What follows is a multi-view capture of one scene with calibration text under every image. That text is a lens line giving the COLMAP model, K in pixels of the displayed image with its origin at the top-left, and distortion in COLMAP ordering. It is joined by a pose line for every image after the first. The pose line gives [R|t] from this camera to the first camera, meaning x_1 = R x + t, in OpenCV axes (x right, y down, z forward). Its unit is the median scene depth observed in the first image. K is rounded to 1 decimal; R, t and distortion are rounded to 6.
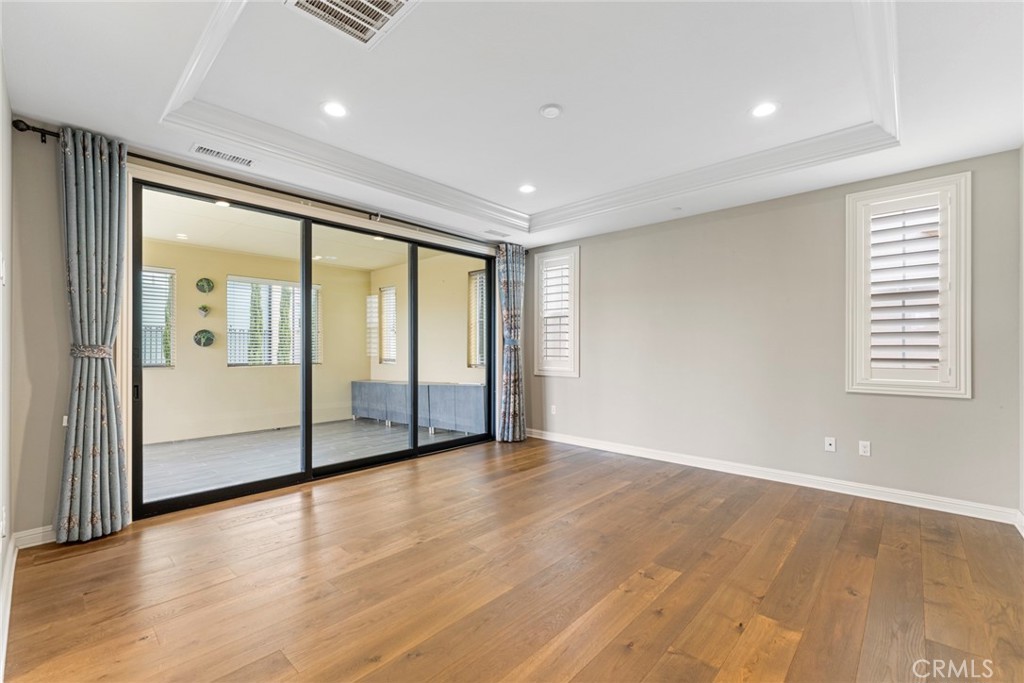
lens RADIAL K [[444.4, 0, 506.4], [0, 444.4, 343.8], [0, 0, 1]] dist [-0.003001, -0.000156]
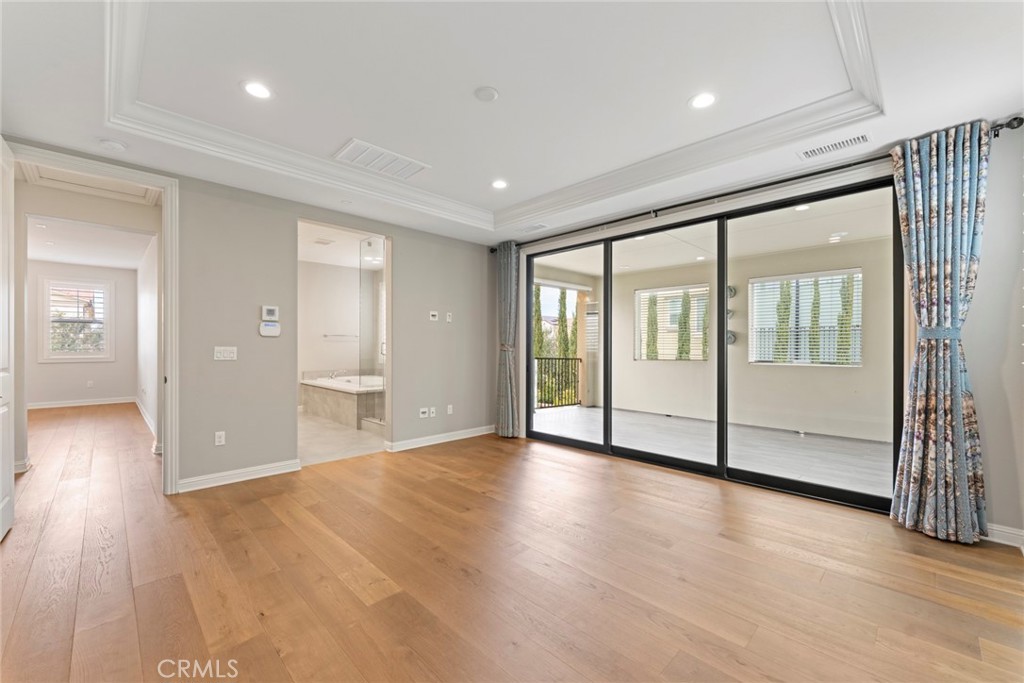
lens RADIAL K [[409.2, 0, 506.1], [0, 409.2, 348.4], [0, 0, 1]] dist [-0.000043, -0.000087]
pose [[-0.054731, 0.004271, -0.998492, 0.503431], [0.010437, 0.999939, 0.003705, 0.007156], [0.998447, -0.010218, -0.054772, 0.565598]]
